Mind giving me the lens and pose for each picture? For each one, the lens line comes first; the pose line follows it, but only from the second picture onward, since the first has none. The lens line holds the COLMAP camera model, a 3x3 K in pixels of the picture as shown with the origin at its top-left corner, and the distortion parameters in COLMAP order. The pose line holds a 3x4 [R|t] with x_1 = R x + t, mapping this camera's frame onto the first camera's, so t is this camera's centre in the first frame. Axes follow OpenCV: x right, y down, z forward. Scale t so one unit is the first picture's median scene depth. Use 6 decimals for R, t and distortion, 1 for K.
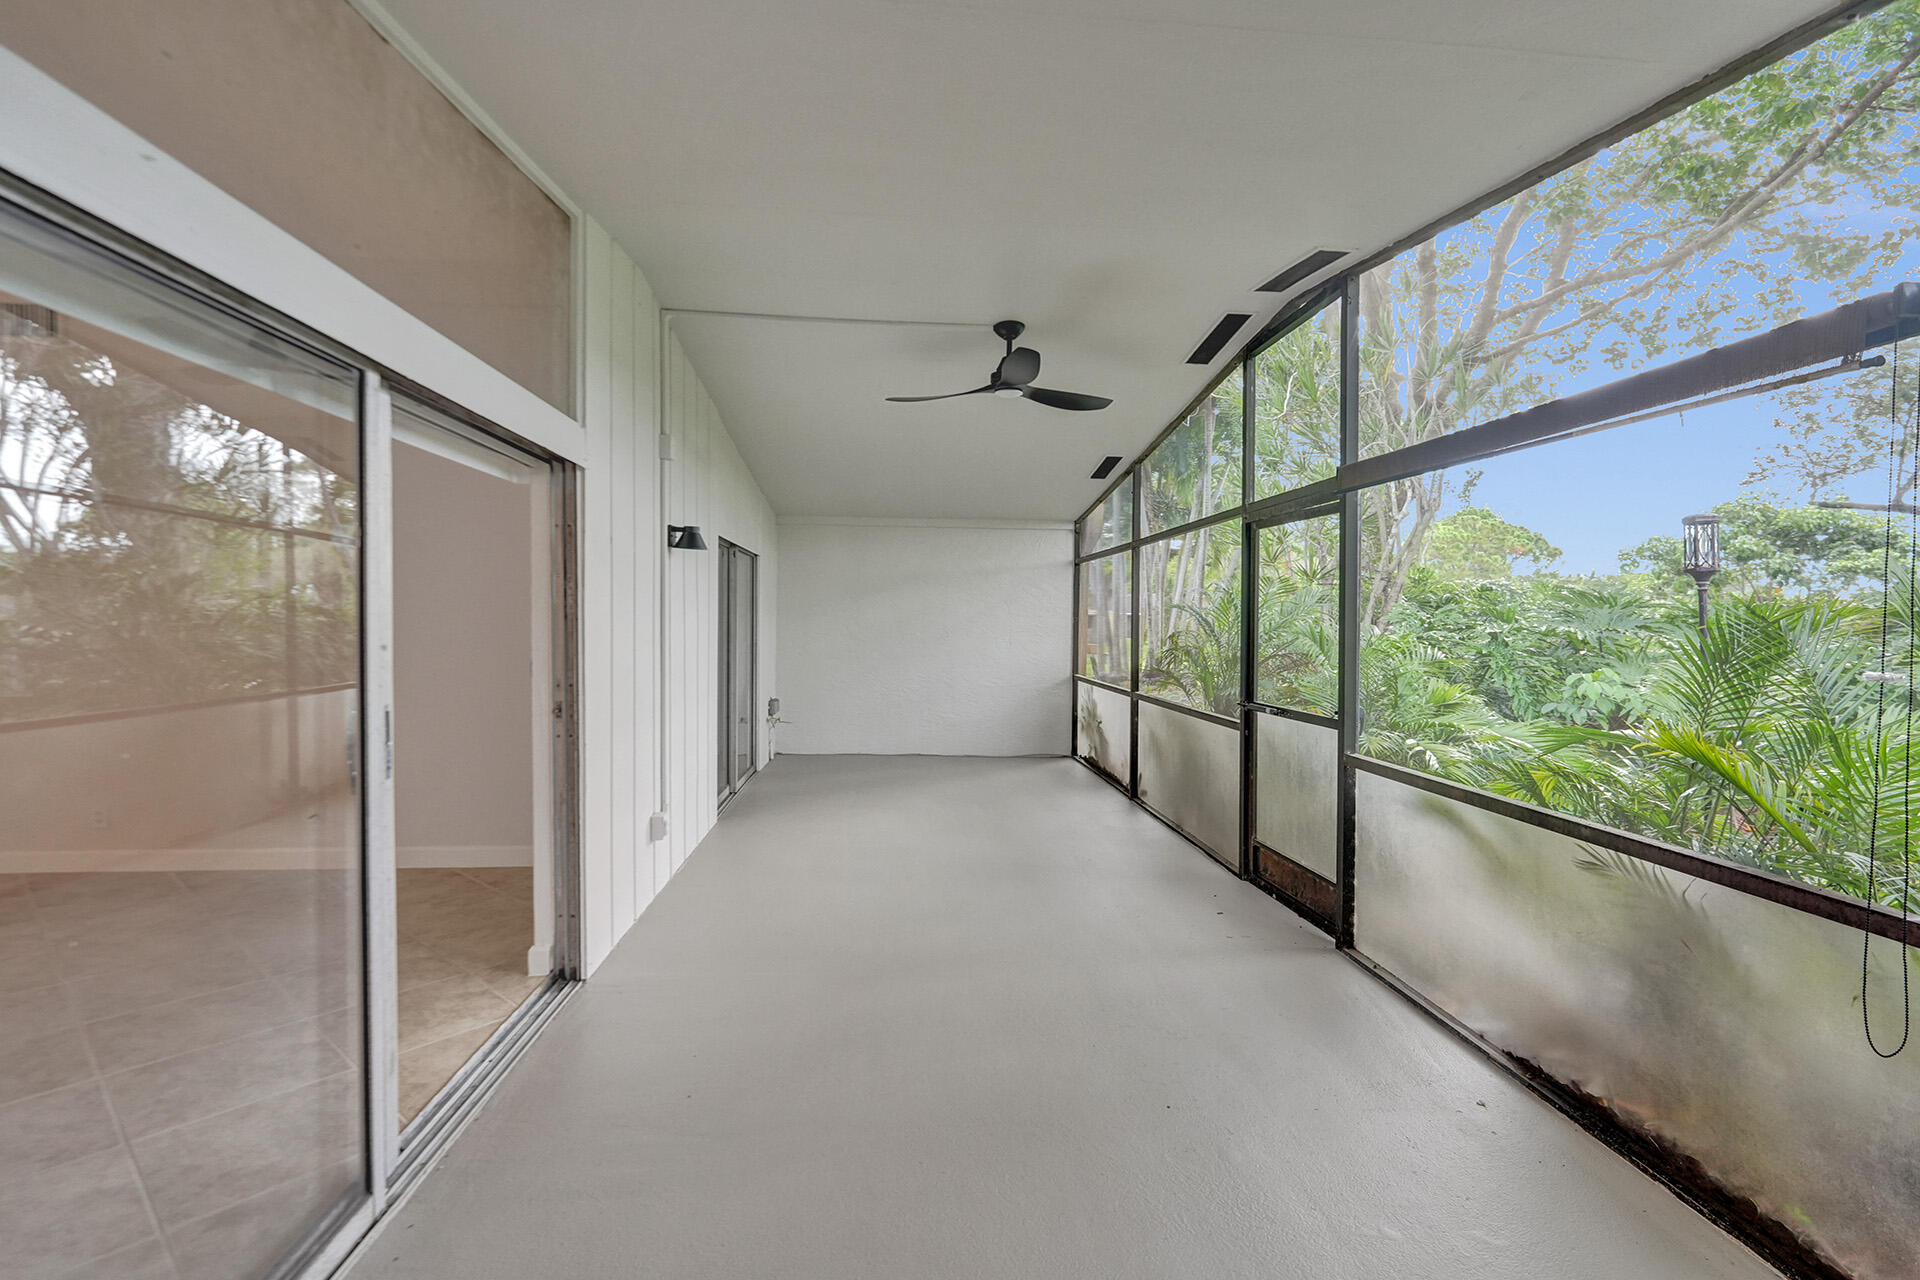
lens RADIAL K [[882.1, 0, 963.3], [0, 882.1, 636.1], [0, 0, 1]] dist [0.000978, 0.000377]
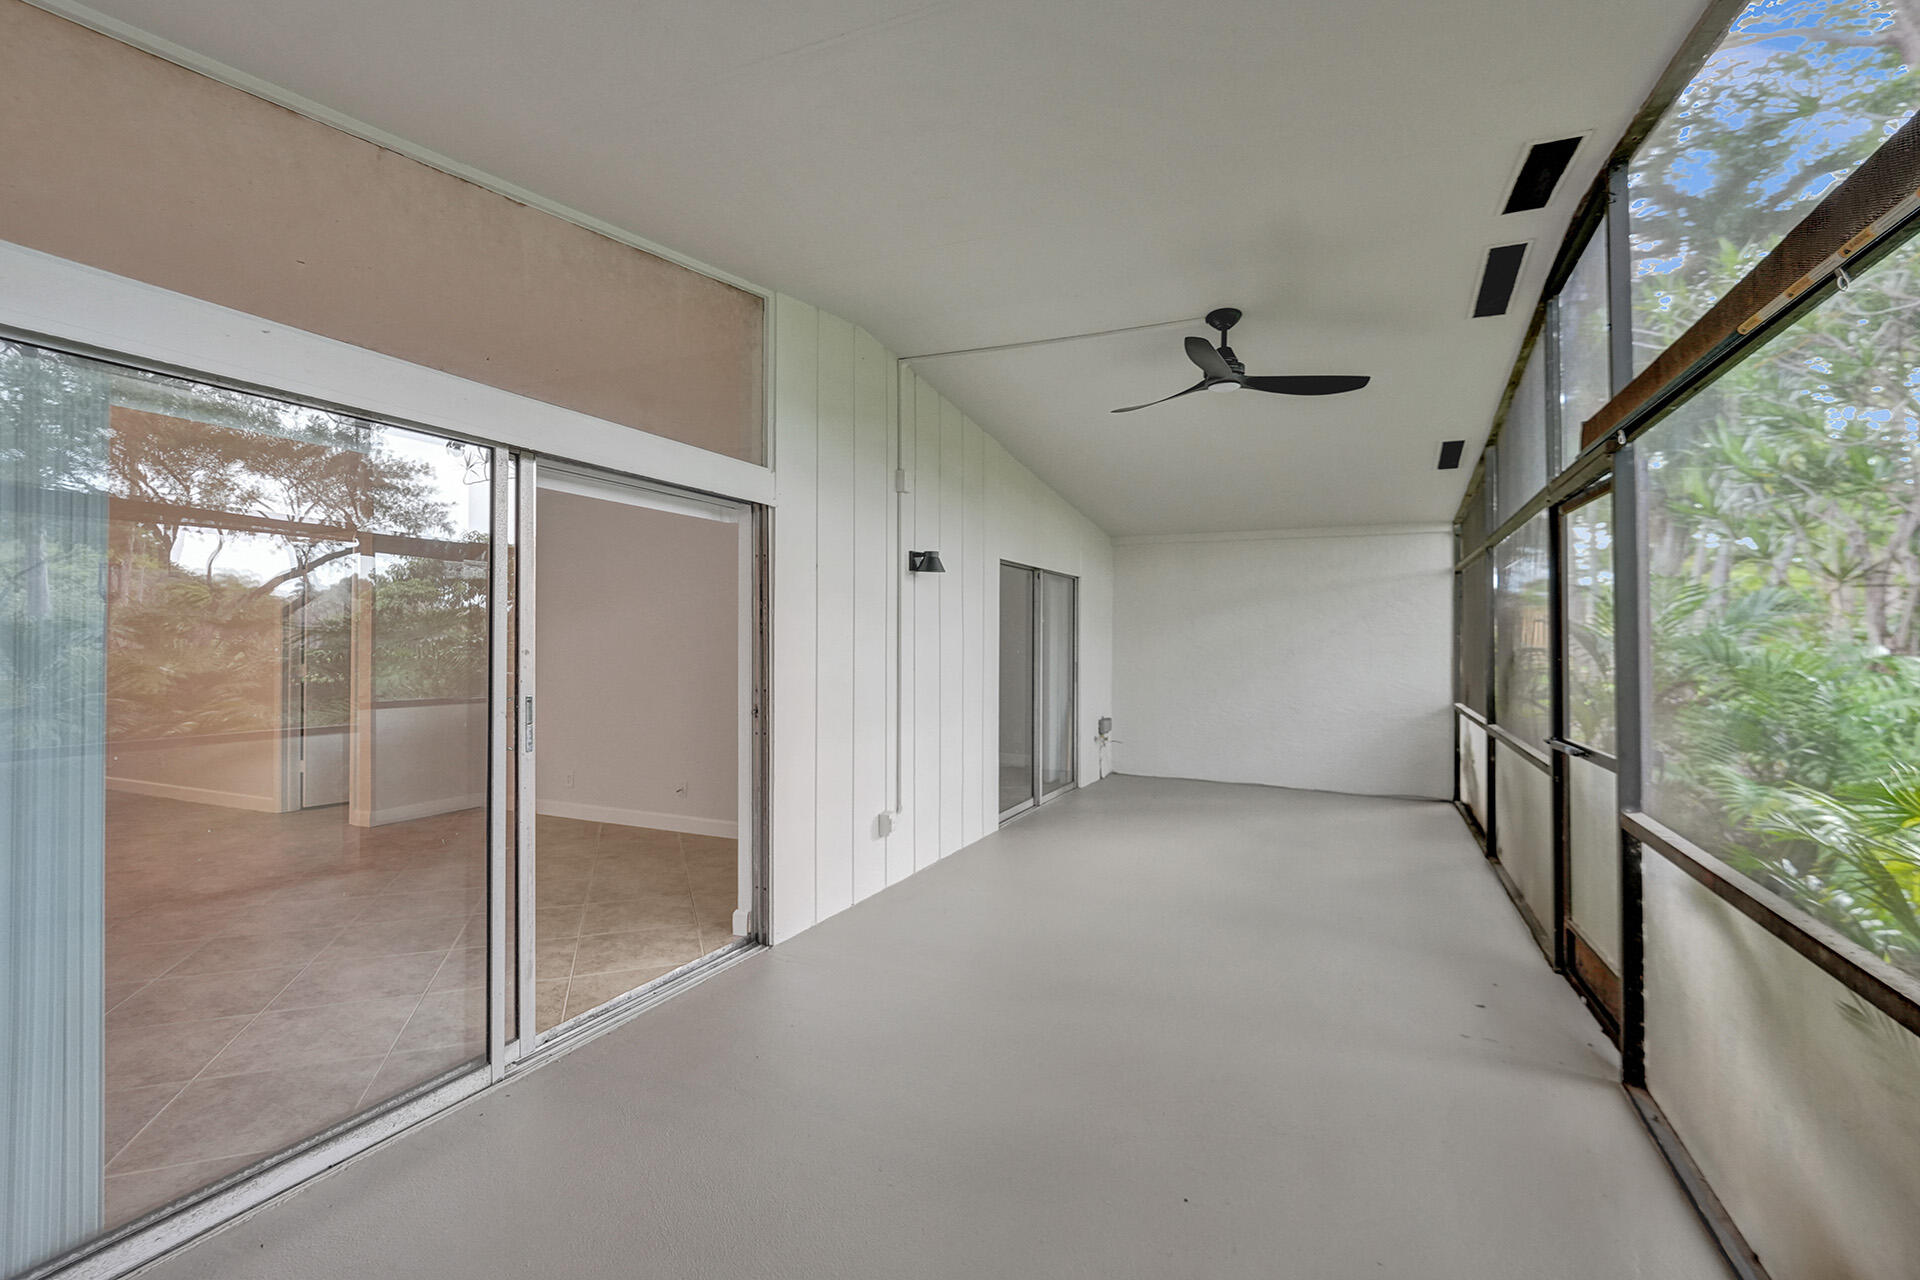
lens RADIAL K [[882.1, 0, 963.3], [0, 882.1, 636.1], [0, 0, 1]] dist [0.000978, 0.000377]
pose [[0.869487, -0.006706, -0.493911, 0.288340], [-0.006726, 0.999654, -0.025412, 0.008310], [0.493911, 0.025418, 0.869141, 0.083942]]
